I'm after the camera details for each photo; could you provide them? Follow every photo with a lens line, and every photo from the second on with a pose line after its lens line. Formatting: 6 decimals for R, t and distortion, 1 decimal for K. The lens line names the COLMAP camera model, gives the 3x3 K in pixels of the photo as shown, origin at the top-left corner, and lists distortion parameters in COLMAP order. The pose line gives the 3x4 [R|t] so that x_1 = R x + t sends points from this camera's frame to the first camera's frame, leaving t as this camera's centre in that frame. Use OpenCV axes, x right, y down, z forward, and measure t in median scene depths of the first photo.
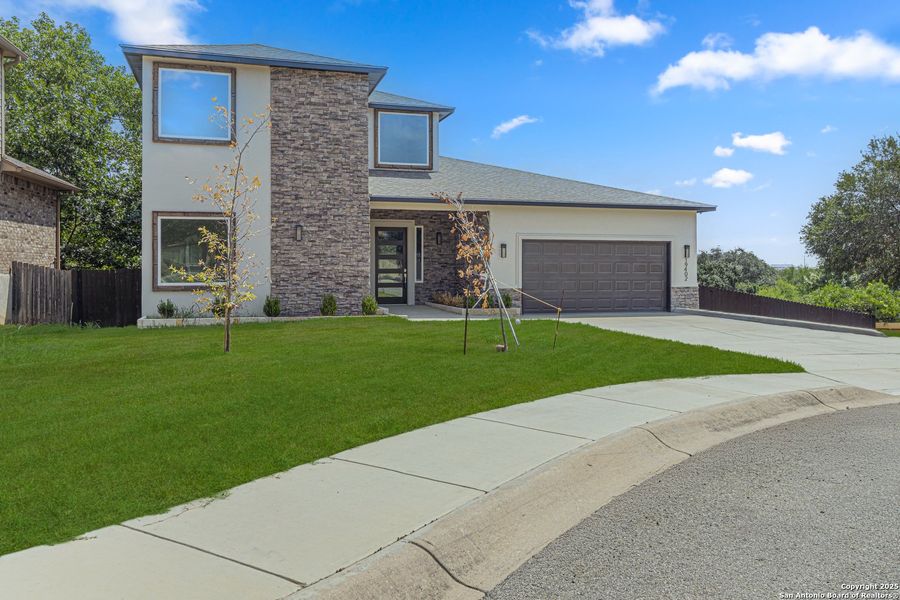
lens RADIAL K [[429.1, 0, 448.9], [0, 429.1, 294.8], [0, 0, 1]] dist [0.002161, 0.000155]
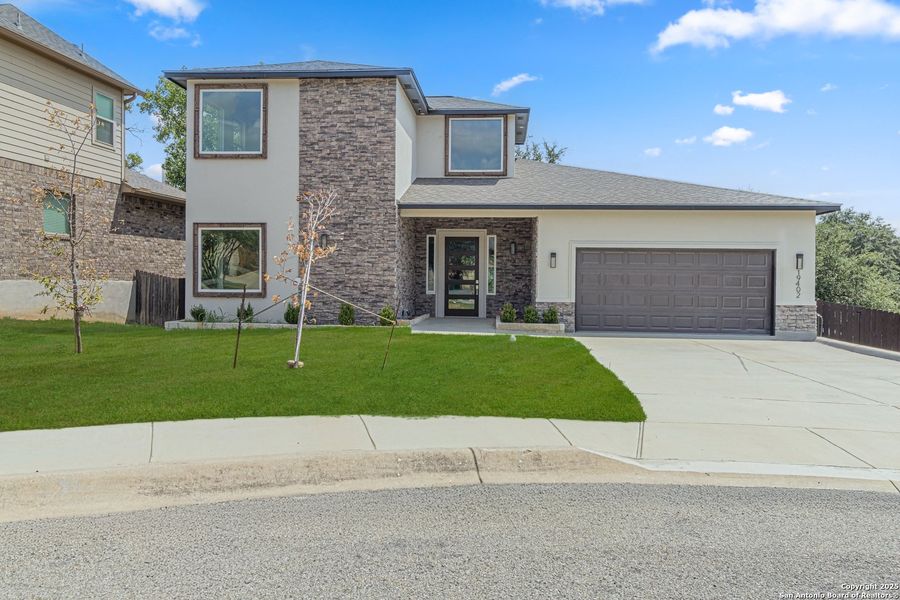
lens RADIAL K [[440.7, 0, 450.0], [0, 440.7, 310.6], [0, 0, 1]] dist [0.000521, 0.000048]
pose [[0.972285, 0.026330, -0.232312, 0.175608], [-0.024748, 0.999646, 0.009723, -0.000093], [0.232486, -0.003704, 0.972593, 0.058499]]
